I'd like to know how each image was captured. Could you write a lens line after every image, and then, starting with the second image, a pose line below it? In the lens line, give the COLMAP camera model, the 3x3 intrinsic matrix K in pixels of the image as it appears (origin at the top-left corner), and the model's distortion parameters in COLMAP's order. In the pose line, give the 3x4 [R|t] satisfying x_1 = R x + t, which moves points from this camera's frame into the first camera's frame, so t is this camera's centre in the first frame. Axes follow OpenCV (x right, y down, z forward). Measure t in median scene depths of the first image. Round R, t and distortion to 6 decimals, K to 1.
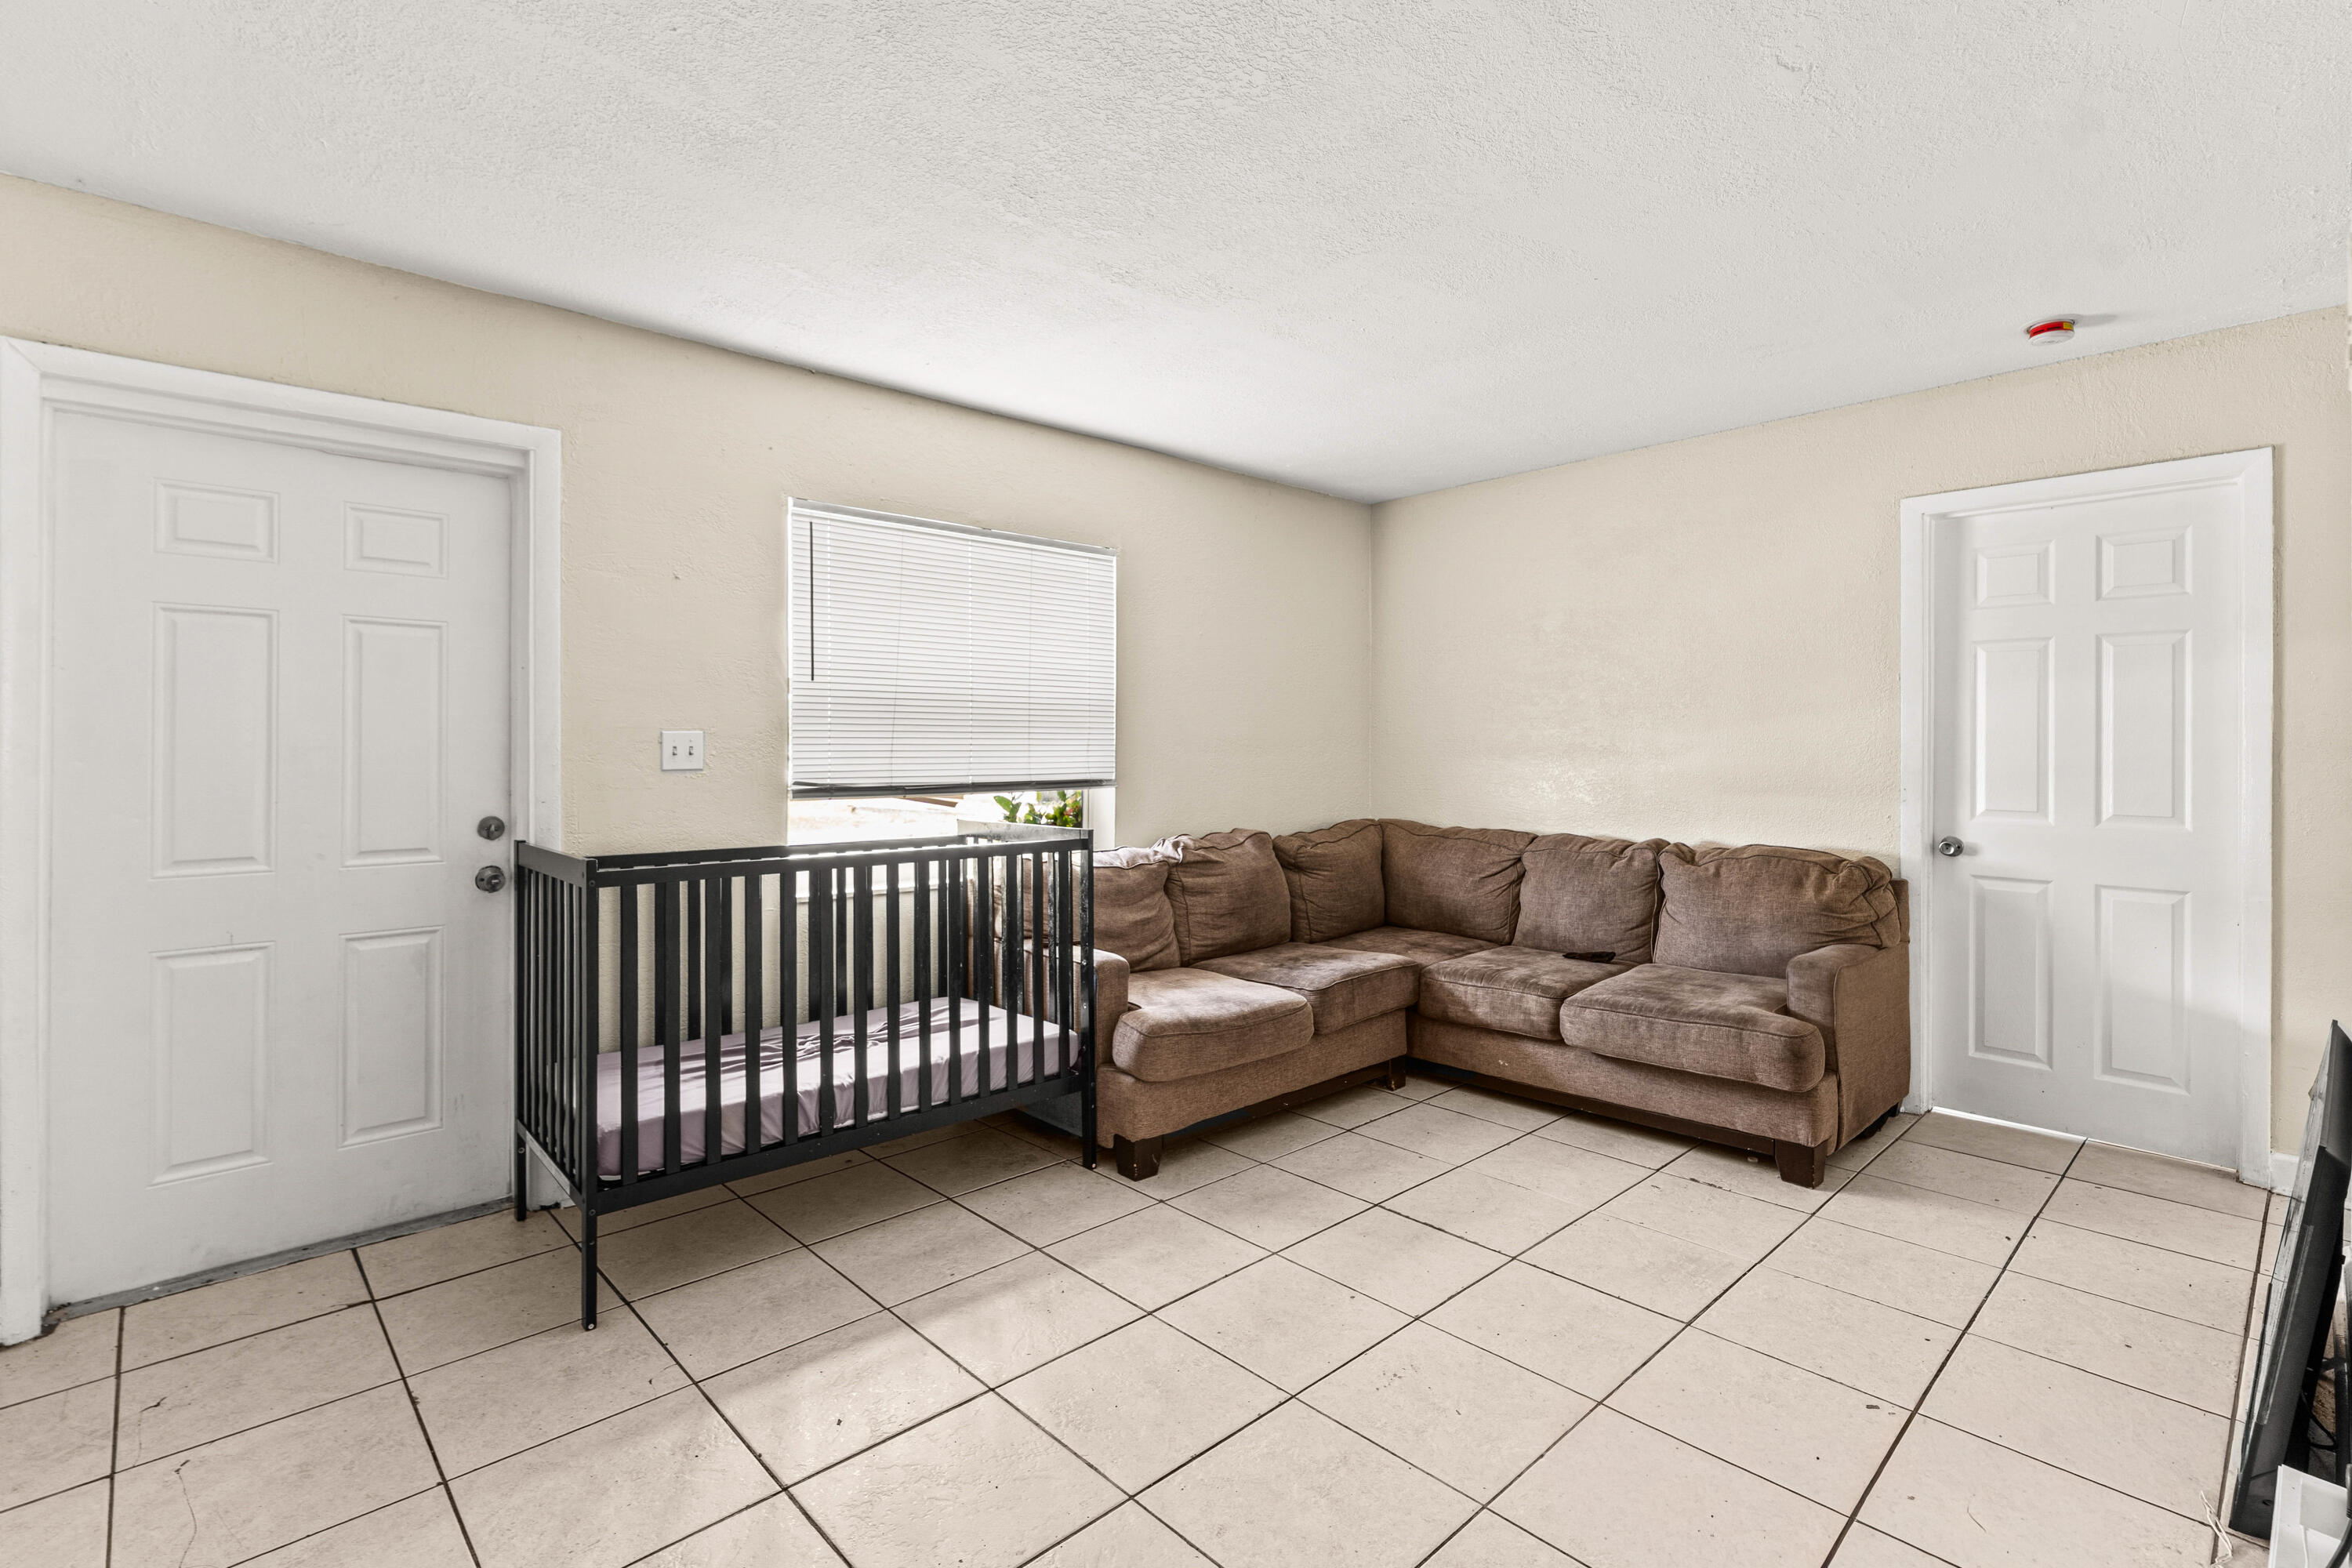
lens RADIAL K [[1083.6, 0, 1170.0], [0, 1083.6, 737.9], [0, 0, 1]] dist [0.005398, 0.000015]
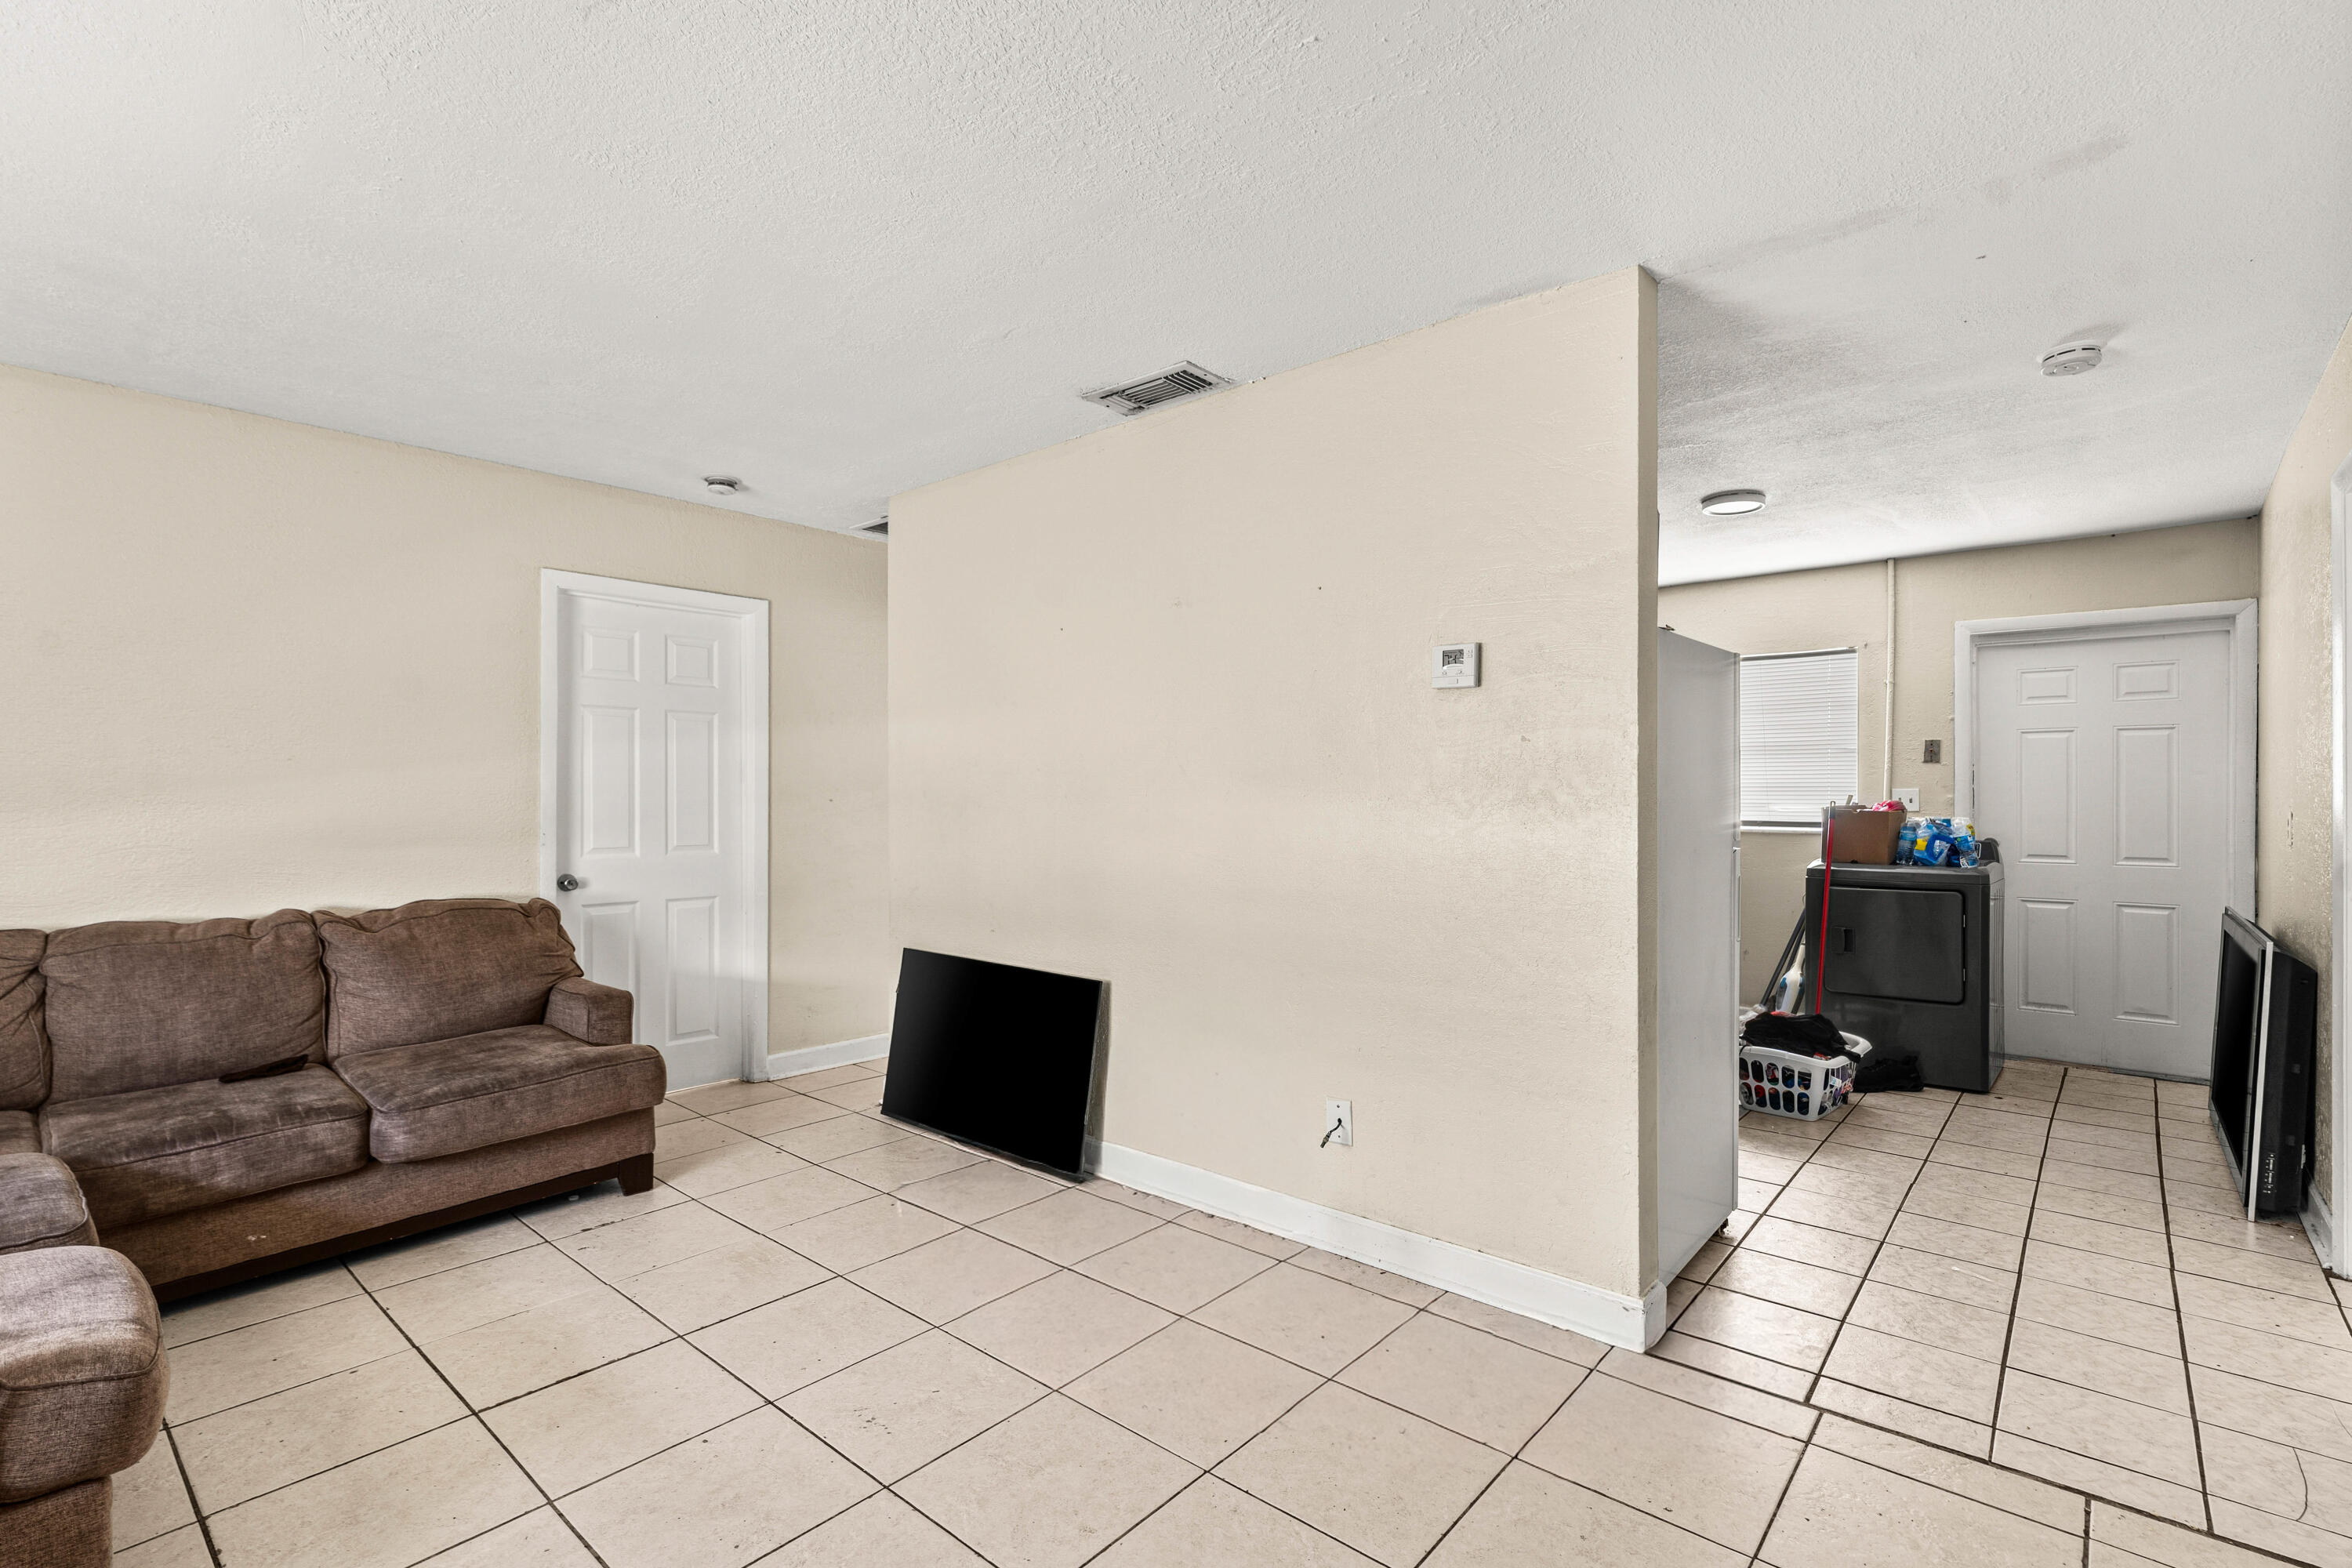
lens RADIAL K [[1083.6, 0, 1175.6], [0, 1083.6, 799.2], [0, 0, 1]] dist [0.005398, 0.000015]
pose [[-0.107910, -0.006519, 0.994139, -0.494554], [-0.011501, 0.999920, 0.005308, -0.000913], [-0.994094, -0.010861, -0.107976, 0.498527]]
